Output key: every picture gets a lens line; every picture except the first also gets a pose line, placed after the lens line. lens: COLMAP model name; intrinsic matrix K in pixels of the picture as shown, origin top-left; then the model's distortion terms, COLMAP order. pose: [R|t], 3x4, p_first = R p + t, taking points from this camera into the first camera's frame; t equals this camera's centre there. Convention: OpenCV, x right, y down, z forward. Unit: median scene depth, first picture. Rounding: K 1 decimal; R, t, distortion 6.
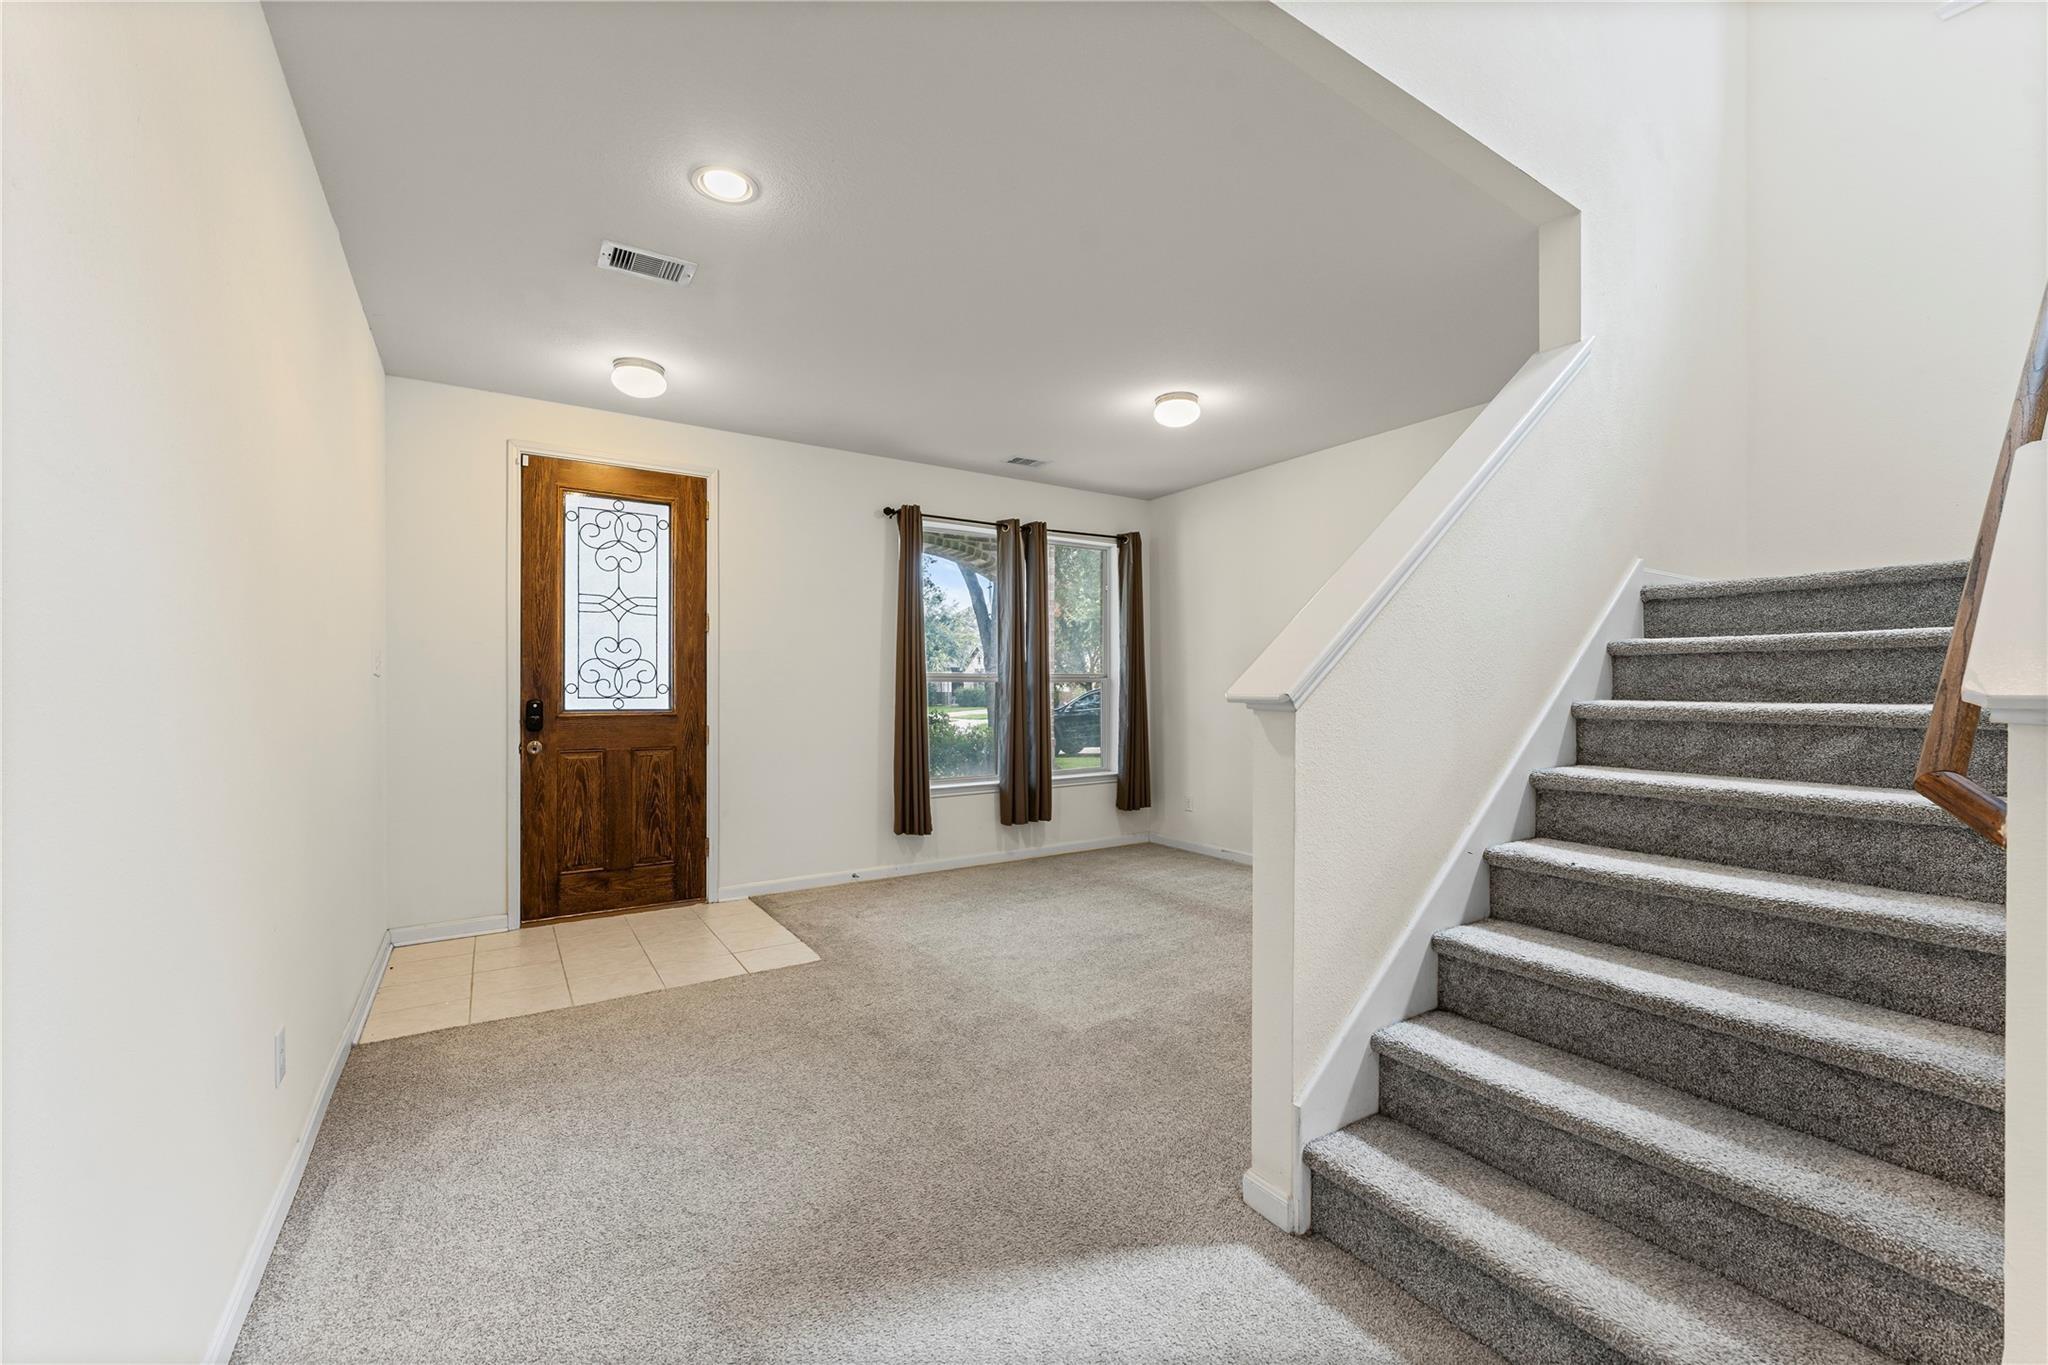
lens RADIAL K [[823.6, 0, 1019.3], [0, 823.6, 687.8], [0, 0, 1]] dist [-0.001620, -0.000155]
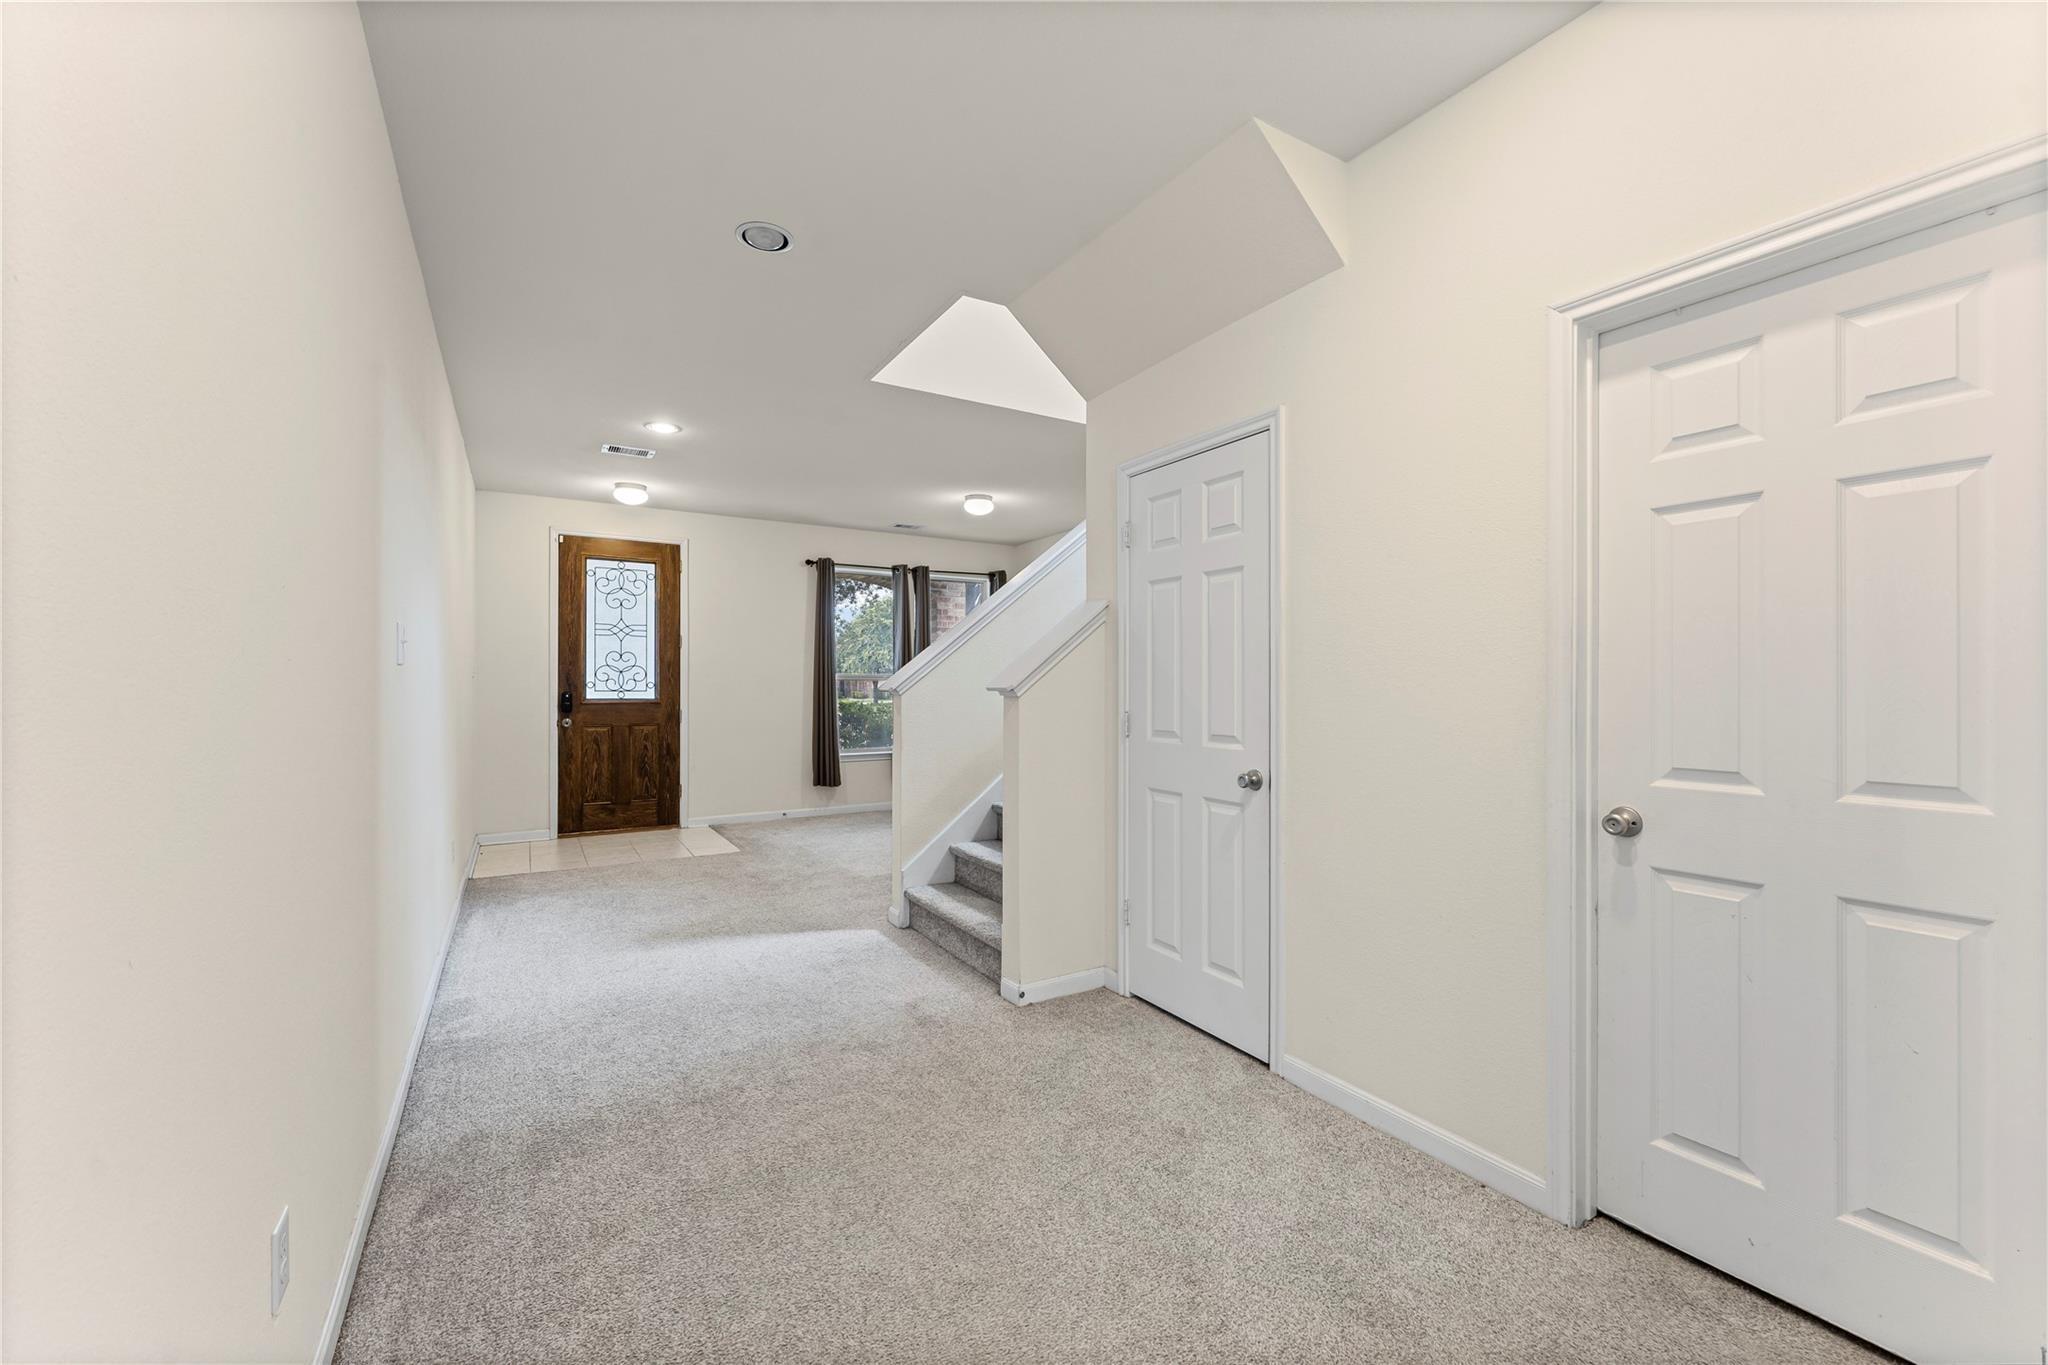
lens RADIAL K [[823.9, 0, 1024.0], [0, 823.9, 682.5], [0, 0, 1]] dist [-0.000454, -0.000060]
pose [[0.999669, -0.000591, -0.025714, 0.298523], [0.000509, 0.999995, -0.003196, 0.001470], [0.025715, 0.003182, 0.999664, -0.506826]]
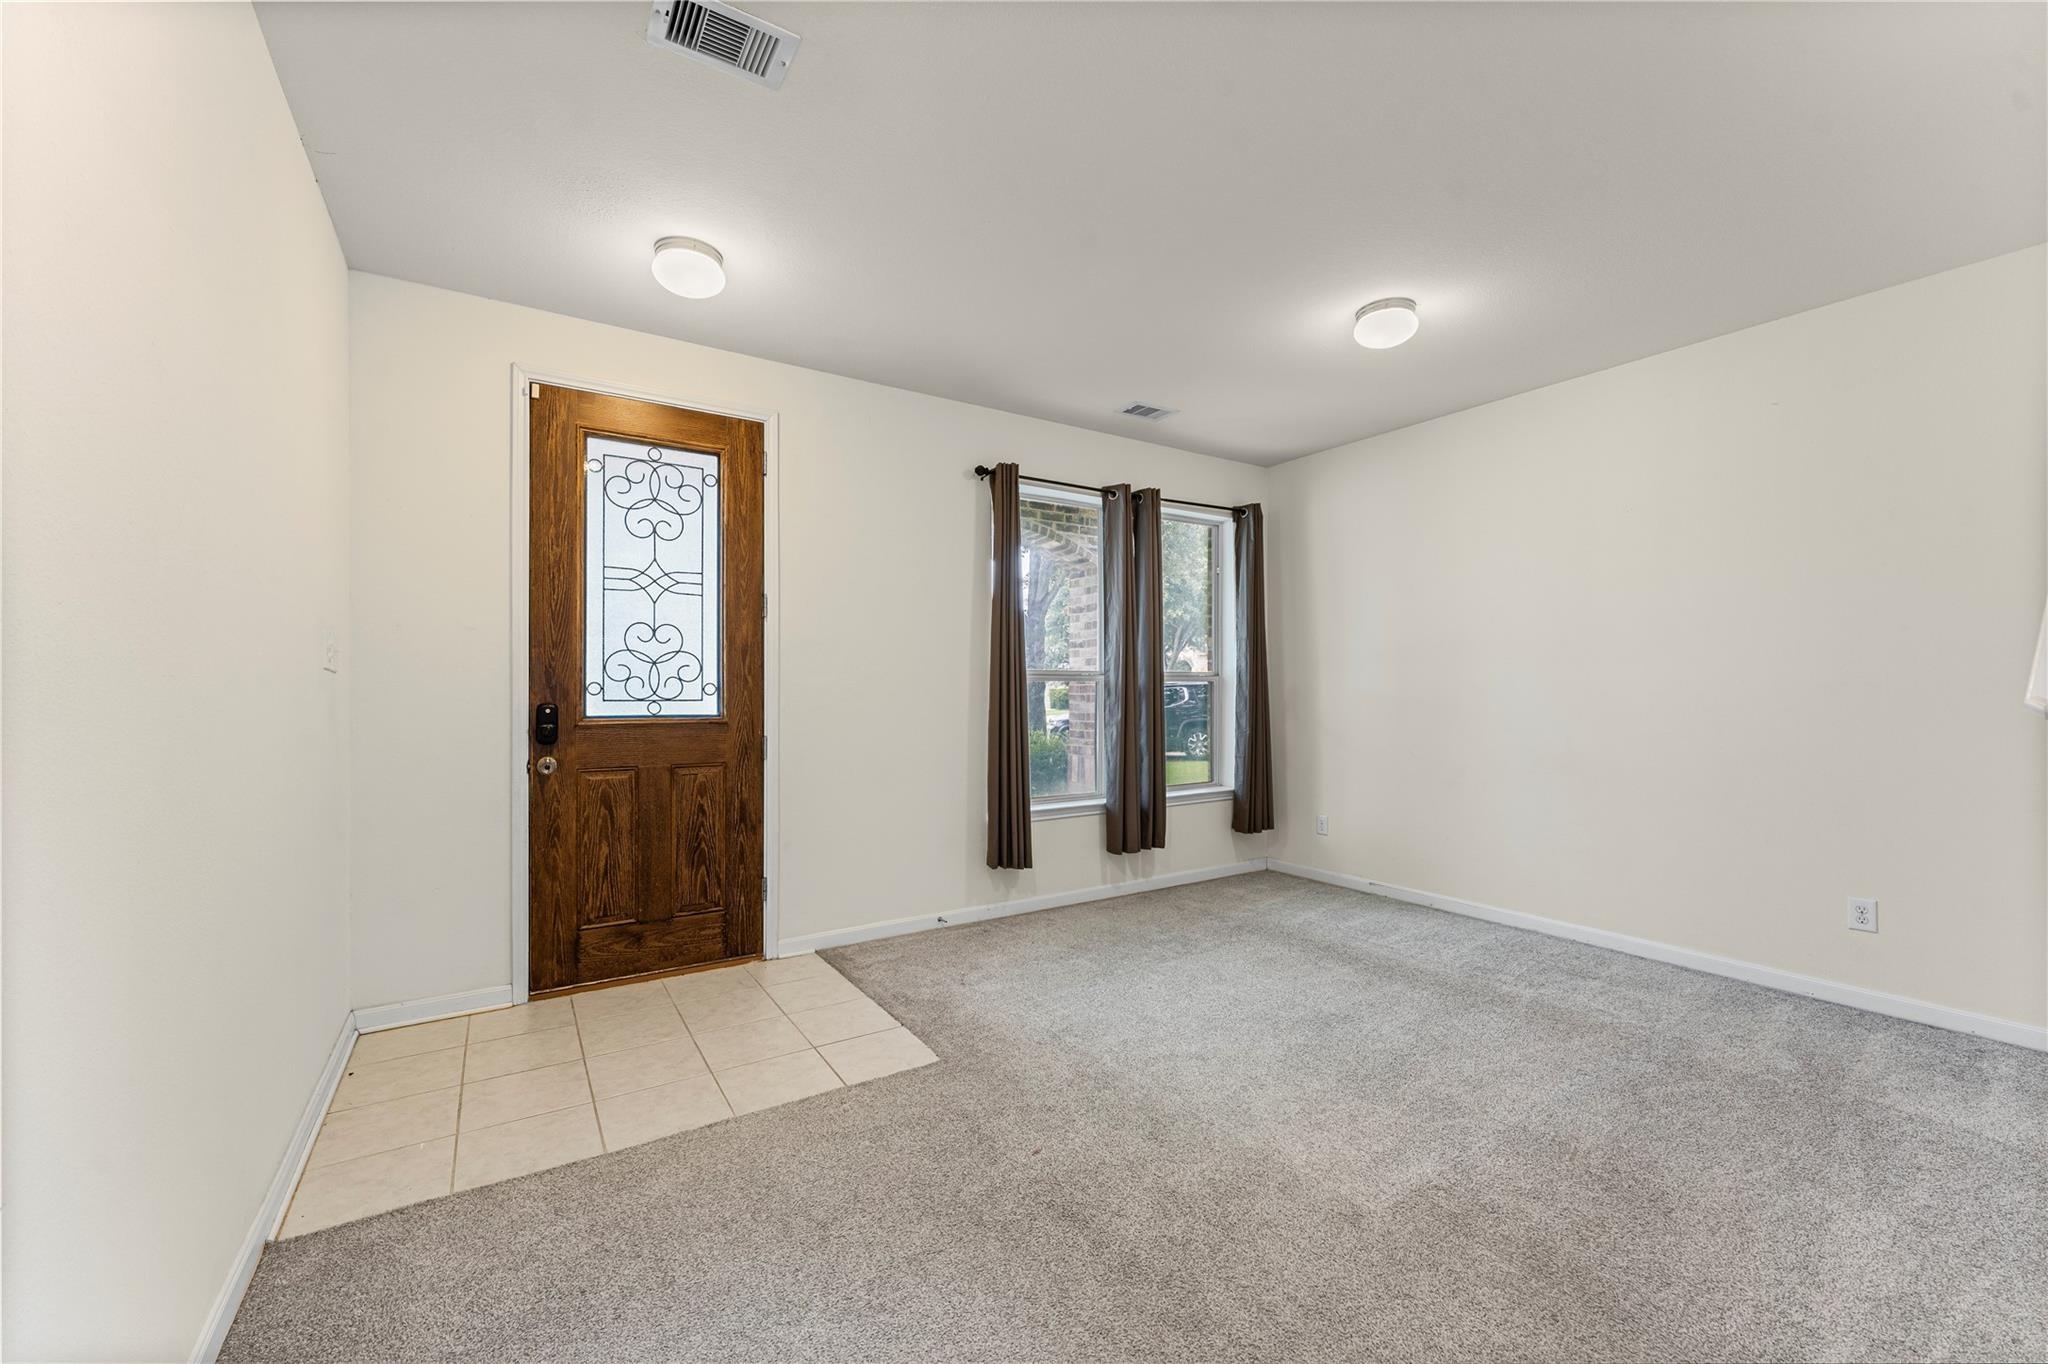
lens RADIAL K [[816.3, 0, 1020.4], [0, 816.3, 688.7], [0, 0, 1]] dist [-0.000771, -0.000276]
pose [[0.999993, 0.000767, -0.003703, -0.136861], [-0.000764, 0.999999, 0.000791, 0.000126], [0.003704, -0.000788, 0.999993, 0.227438]]
